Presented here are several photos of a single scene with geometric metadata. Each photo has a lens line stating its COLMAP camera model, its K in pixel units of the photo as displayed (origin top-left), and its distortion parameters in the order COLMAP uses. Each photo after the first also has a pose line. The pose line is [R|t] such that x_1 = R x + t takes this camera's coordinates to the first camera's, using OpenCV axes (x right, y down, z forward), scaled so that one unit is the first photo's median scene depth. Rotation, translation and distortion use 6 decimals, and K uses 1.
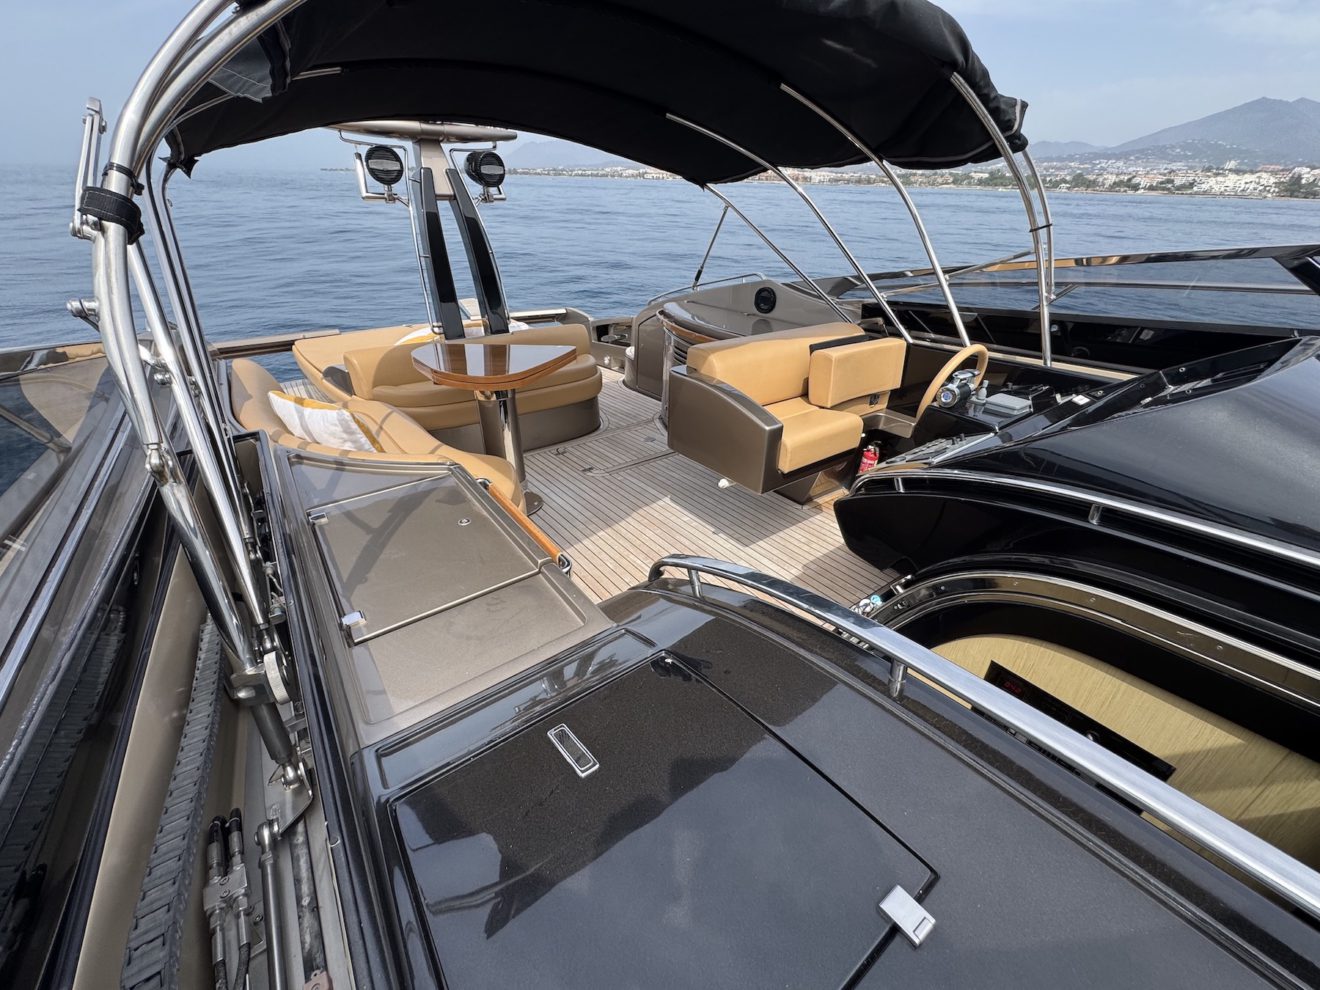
lens RADIAL K [[528.0, 0, 659.5], [0, 528.0, 494.4], [0, 0, 1]] dist [-0.002800, -0.000198]
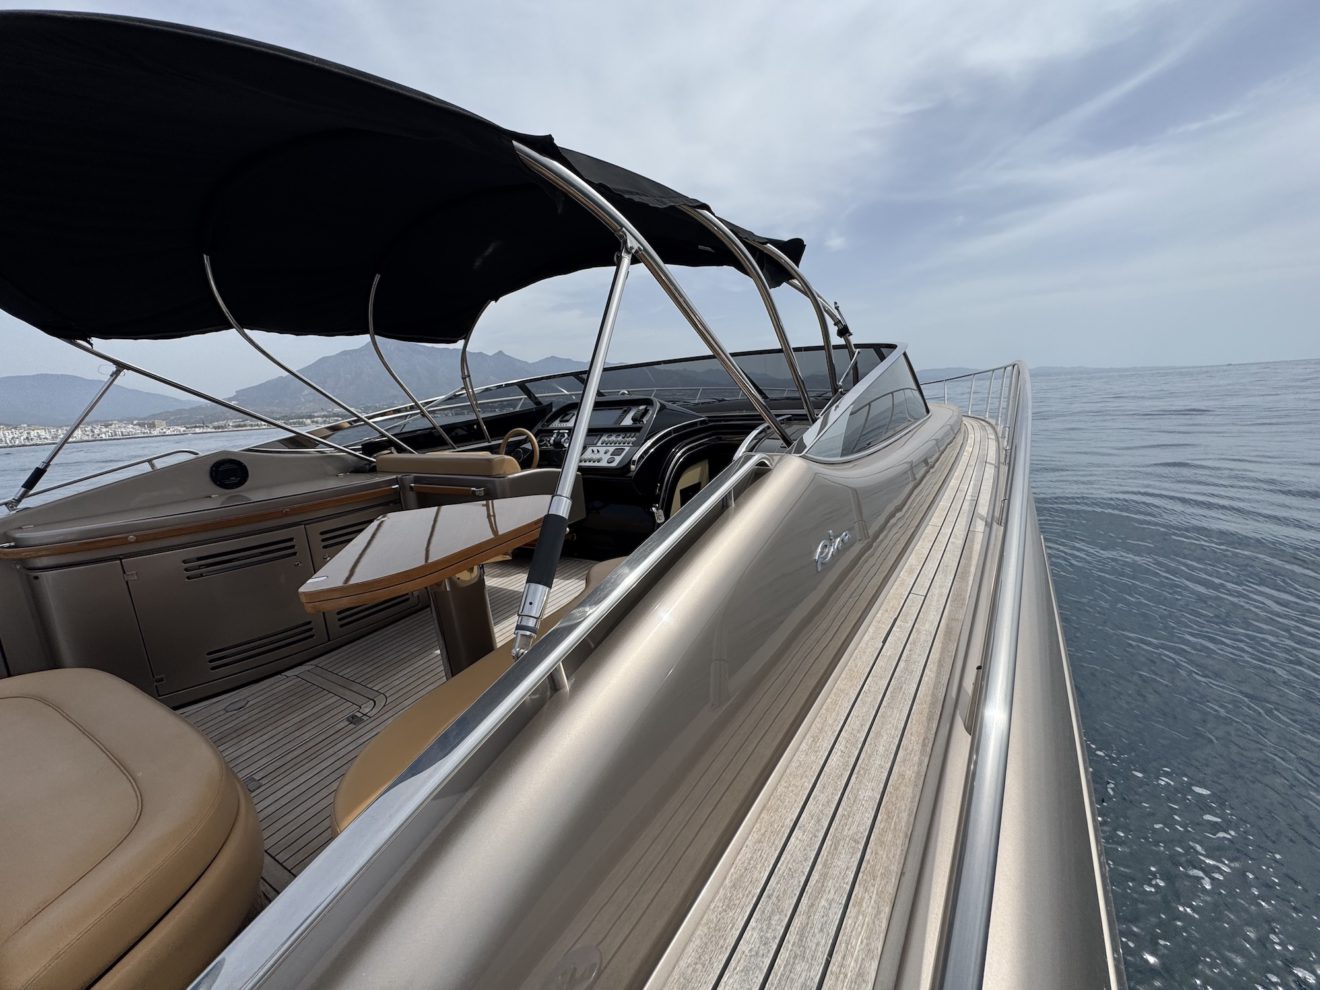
lens RADIAL K [[528.0, 0, 659.5], [0, 528.0, 494.4], [0, 0, 1]] dist [-0.002800, -0.000198]
pose [[-0.377036, -0.169903, 0.910482, -0.797205], [0.493894, 0.794722, 0.352826, -0.302050], [-0.783526, 0.582710, -0.215724, 0.675151]]
